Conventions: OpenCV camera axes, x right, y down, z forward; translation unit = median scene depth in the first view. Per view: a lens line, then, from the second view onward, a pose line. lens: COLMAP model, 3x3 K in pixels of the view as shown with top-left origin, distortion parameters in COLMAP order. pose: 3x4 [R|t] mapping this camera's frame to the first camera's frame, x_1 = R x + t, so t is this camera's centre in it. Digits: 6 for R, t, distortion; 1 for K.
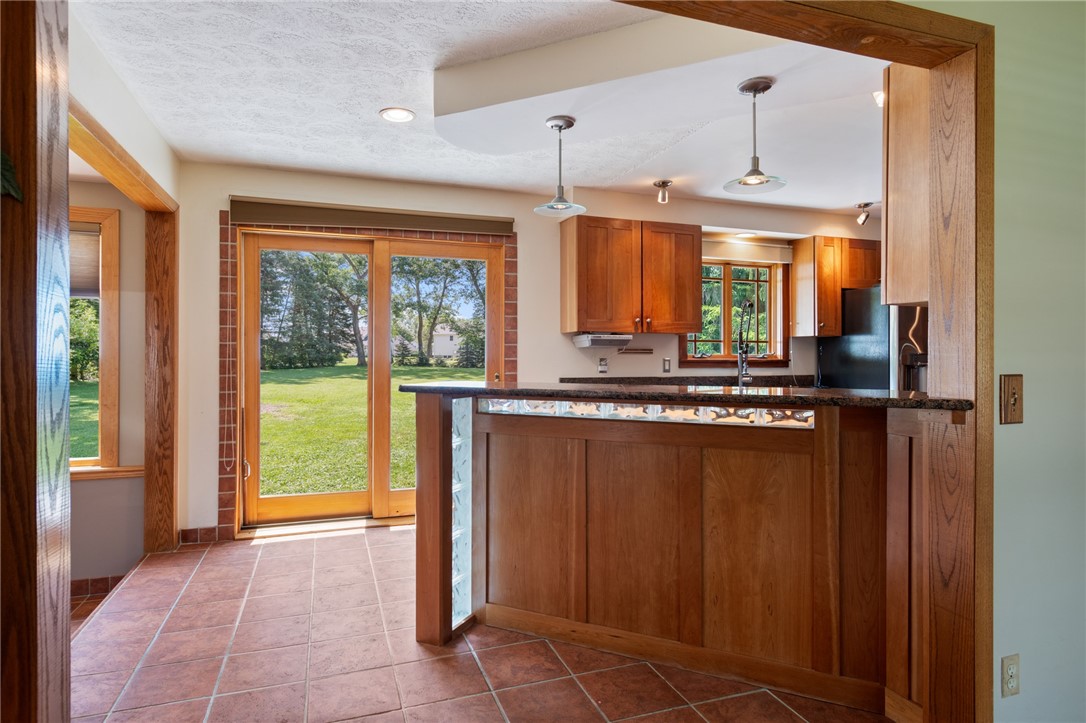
lens RADIAL K [[608.1, 0, 544.4], [0, 608.1, 357.1], [0, 0, 1]] dist [0.008928, 0.000083]
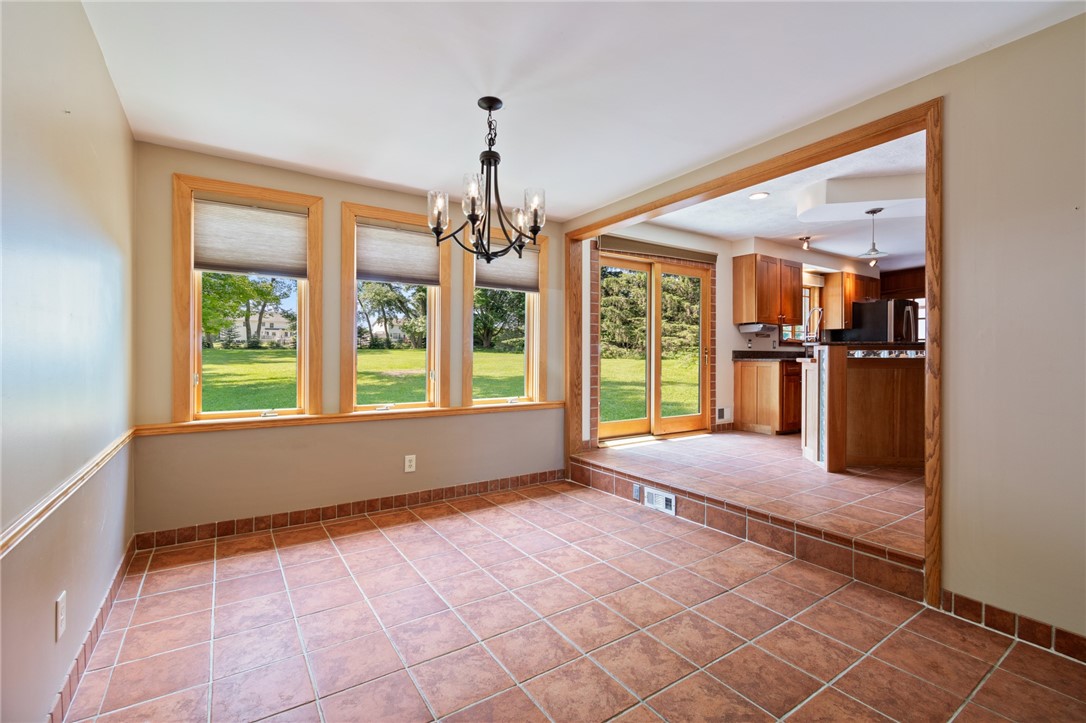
lens RADIAL K [[477.2, 0, 544.1], [0, 477.2, 357.3], [0, 0, 1]] dist [-0.002488, -0.000864]
pose [[0.971091, 0.000145, 0.238711, -0.819440], [-0.000722, 0.999997, 0.002328, 0.051829], [-0.238710, -0.002432, 0.971088, -0.149097]]
